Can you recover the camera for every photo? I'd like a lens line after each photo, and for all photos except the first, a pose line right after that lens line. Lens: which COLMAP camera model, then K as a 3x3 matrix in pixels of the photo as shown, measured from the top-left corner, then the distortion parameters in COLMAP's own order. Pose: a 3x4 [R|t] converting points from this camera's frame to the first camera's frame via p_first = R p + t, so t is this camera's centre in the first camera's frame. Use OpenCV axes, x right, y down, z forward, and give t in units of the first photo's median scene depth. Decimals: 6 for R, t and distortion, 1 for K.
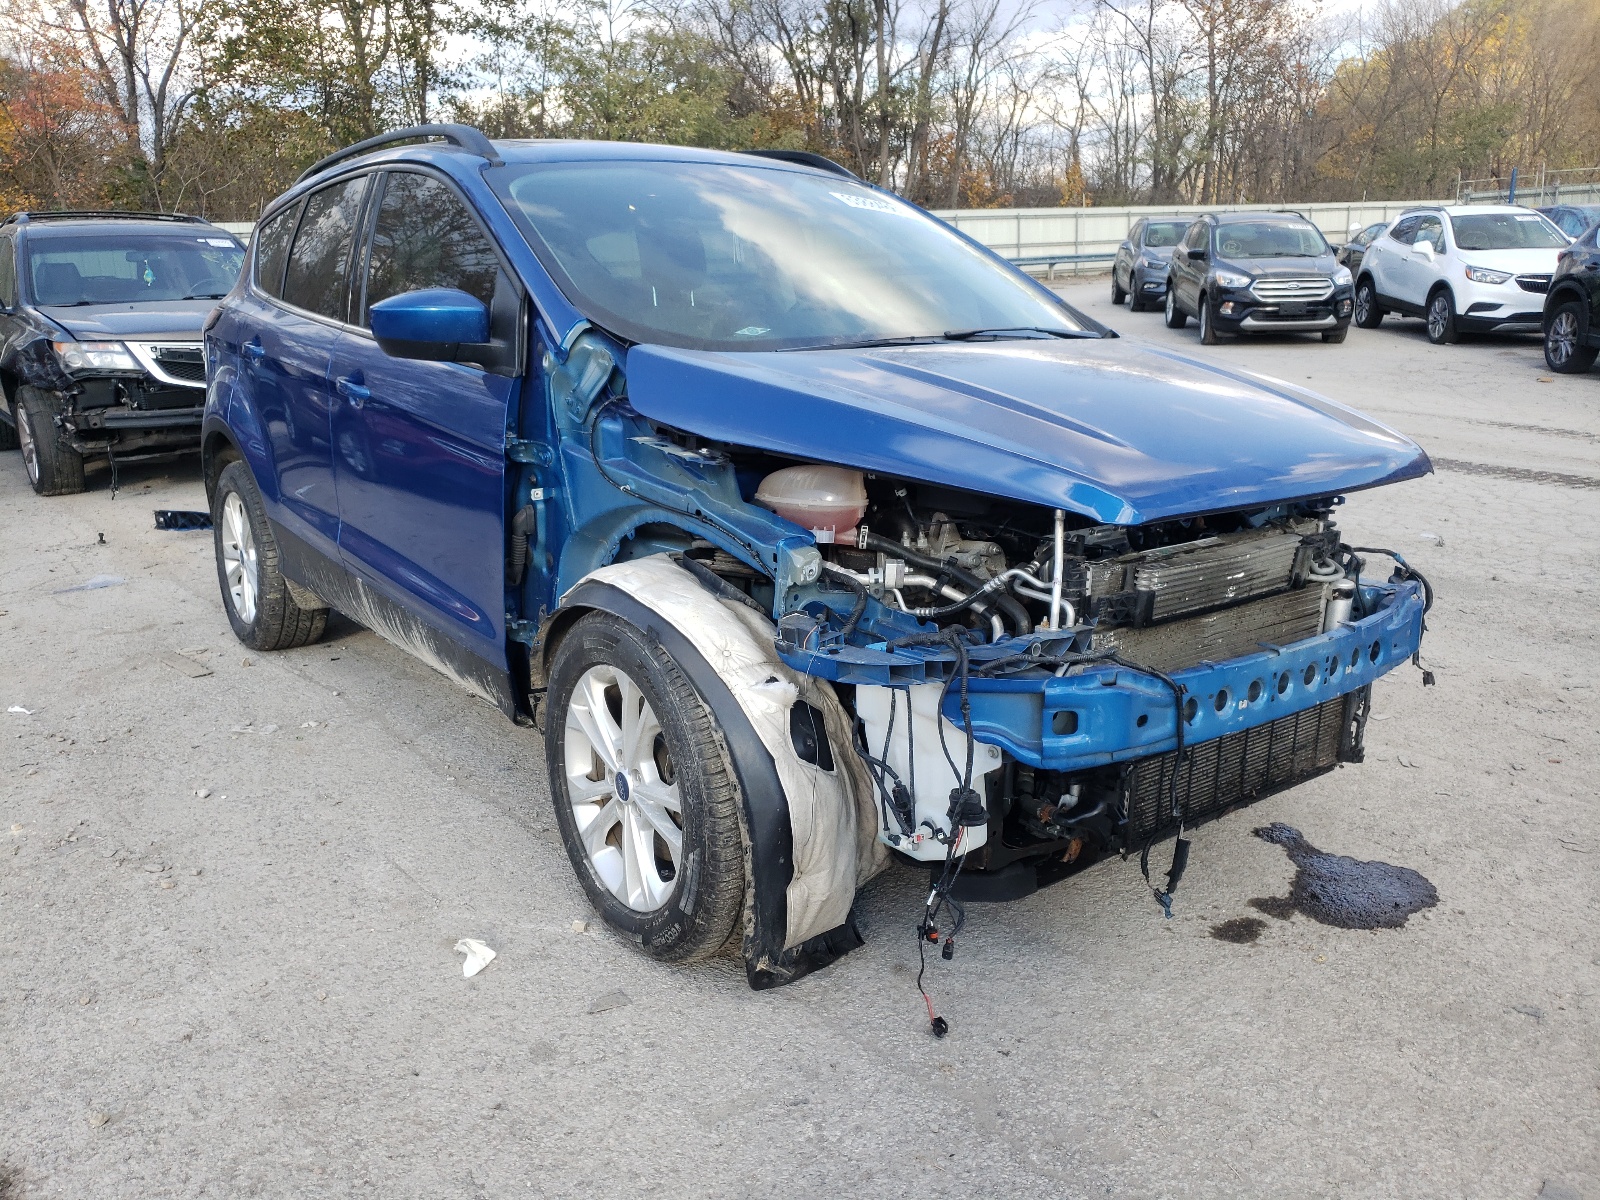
lens RADIAL K [[1414.5, 0, 800.0], [0, 1414.5, 600.0], [0, 0, 1]] dist [-0.035078, 0.000416]
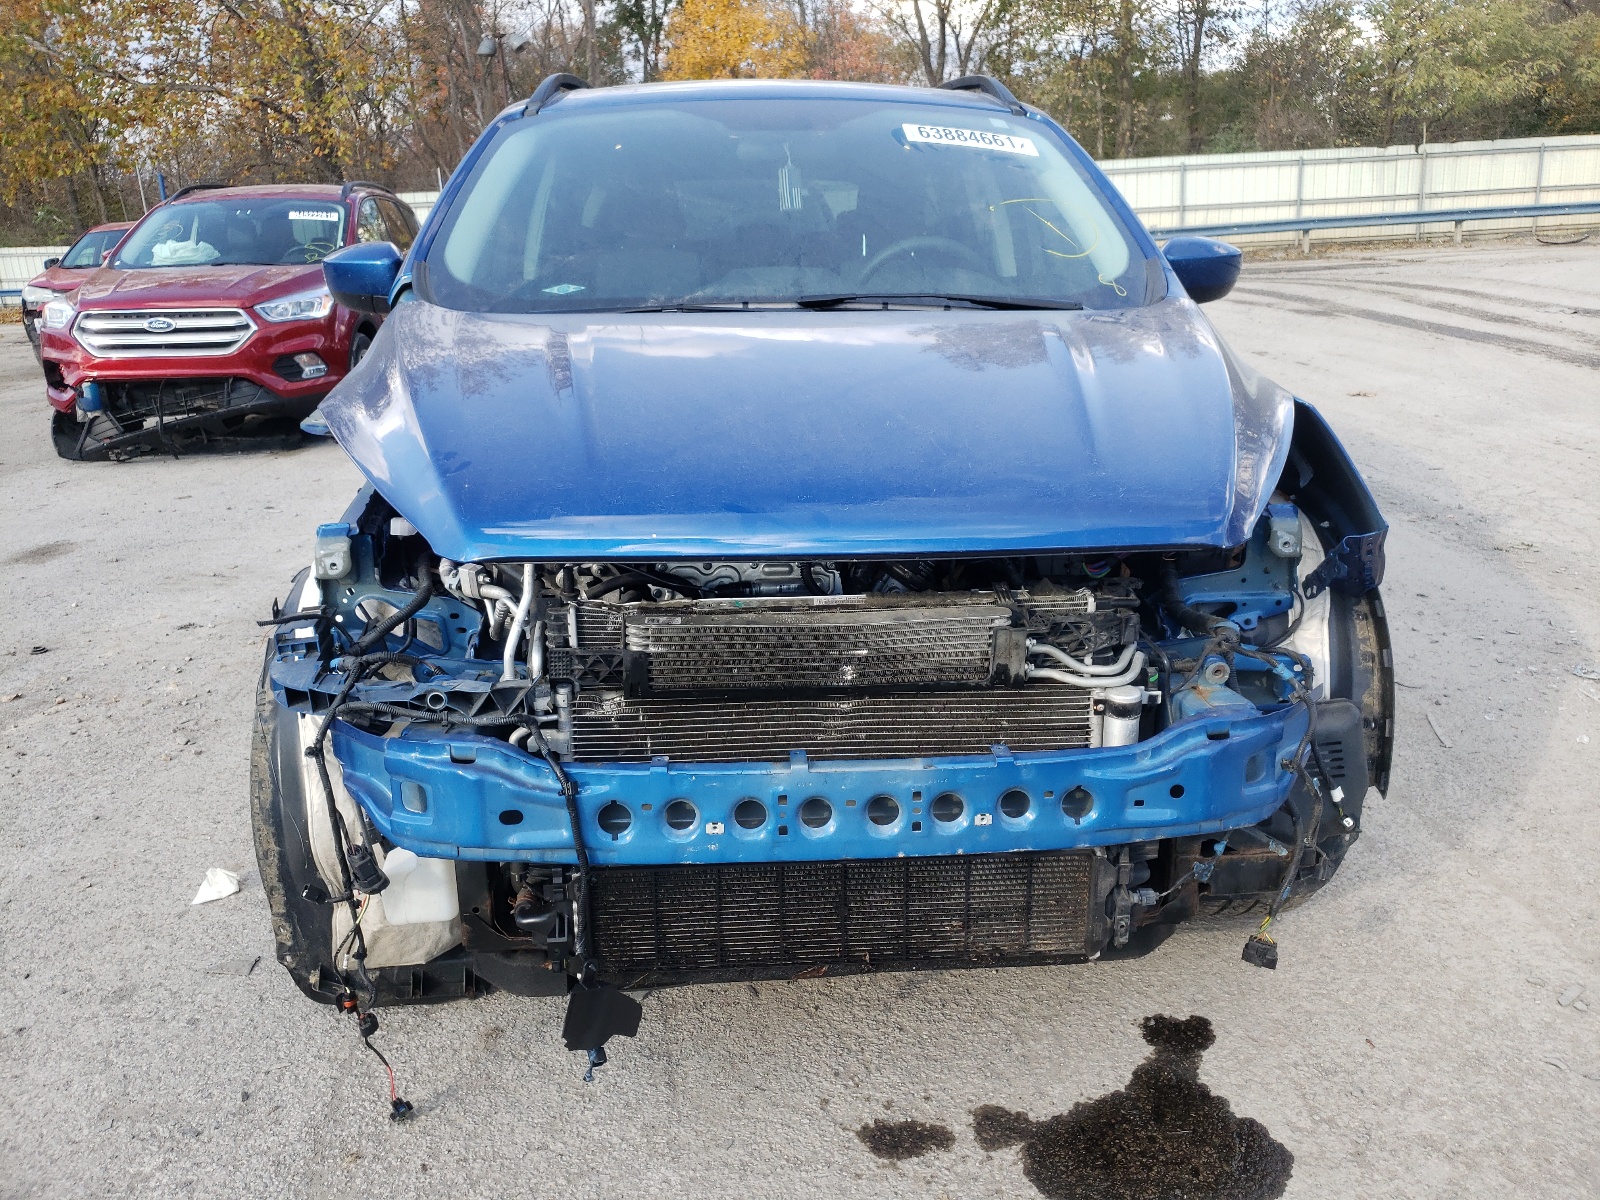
lens RADIAL K [[1377.0, 0, 800.0], [0, 1377.0, 600.0], [0, 0, 1]] dist [0.004328, 0.000265]
pose [[0.828945, 0.160180, -0.535903, 0.601477], [-0.140428, 0.987029, 0.077804, -0.088086], [0.541415, 0.010761, 0.840687, 0.365155]]
